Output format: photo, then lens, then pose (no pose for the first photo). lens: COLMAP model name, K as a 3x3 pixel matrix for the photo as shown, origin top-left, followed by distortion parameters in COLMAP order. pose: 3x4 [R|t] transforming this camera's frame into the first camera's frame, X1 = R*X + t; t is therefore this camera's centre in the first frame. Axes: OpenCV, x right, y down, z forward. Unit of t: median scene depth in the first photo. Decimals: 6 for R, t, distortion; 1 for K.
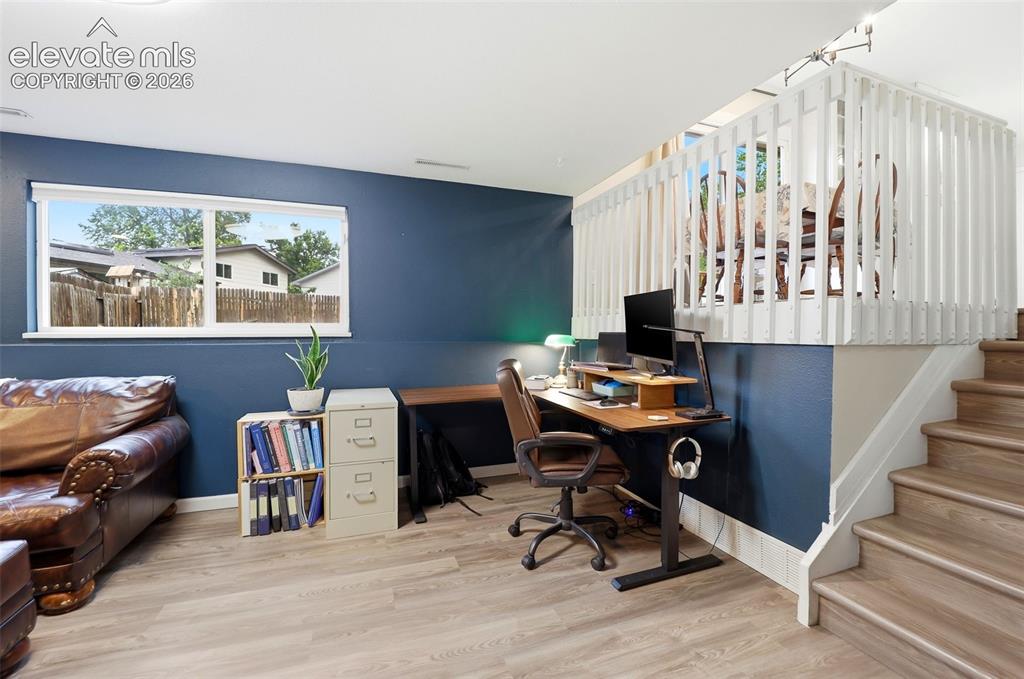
lens RADIAL K [[422.9, 0, 510.7], [0, 422.9, 338.8], [0, 0, 1]] dist [-0.022418, -0.000056]
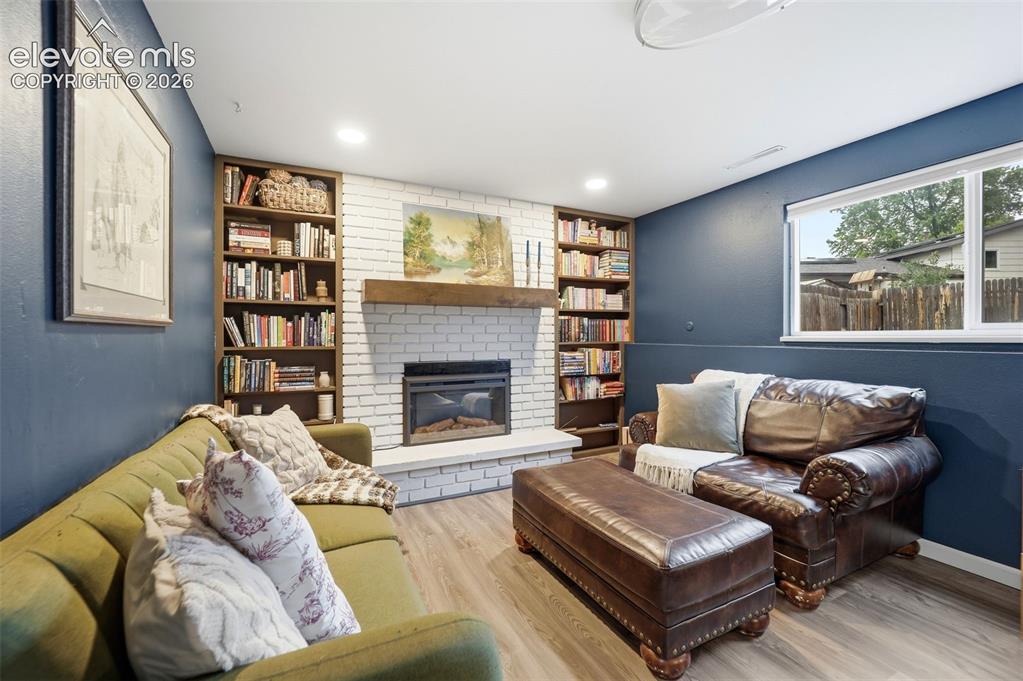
lens RADIAL K [[422.5, 0, 507.0], [0, 422.5, 338.2], [0, 0, 1]] dist [-0.022418, -0.000056]
pose [[0.108865, 0.005065, -0.994044, -0.085582], [-0.014946, 0.999882, 0.003458, -0.002522], [0.993944, 0.014480, 0.108928, 0.091182]]
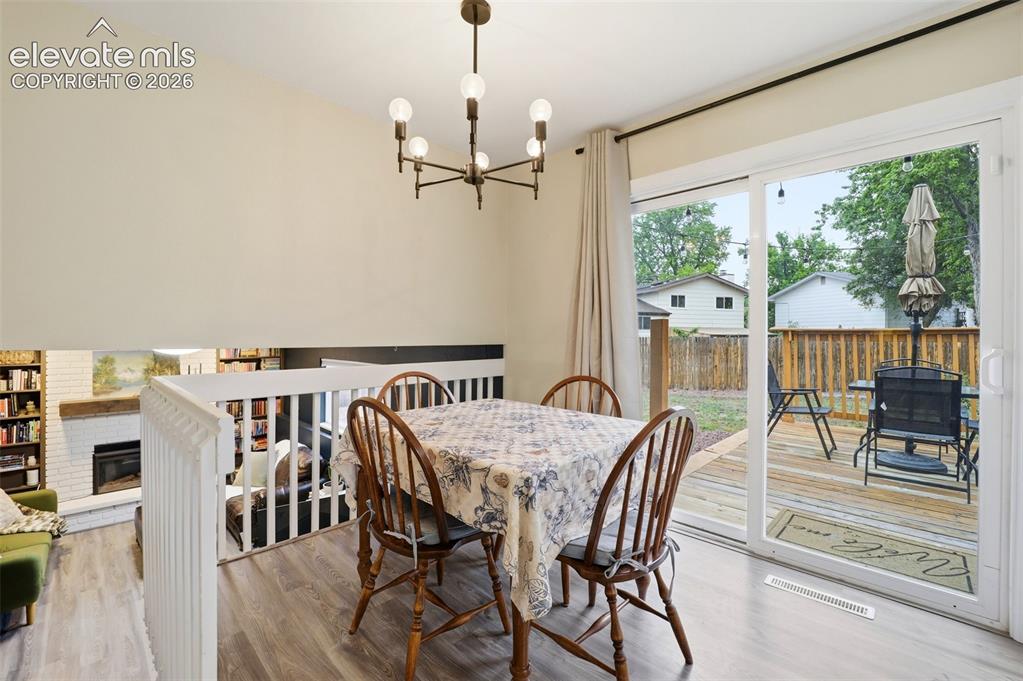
lens RADIAL K [[422.5, 0, 504.8], [0, 422.5, 335.0], [0, 0, 1]] dist [-0.022418, -0.000056]
pose [[0.436667, 0.000056, -0.899623, 1.438813], [-0.021832, 0.999706, -0.010535, -0.512826], [0.899358, 0.024241, 0.436540, 0.885497]]
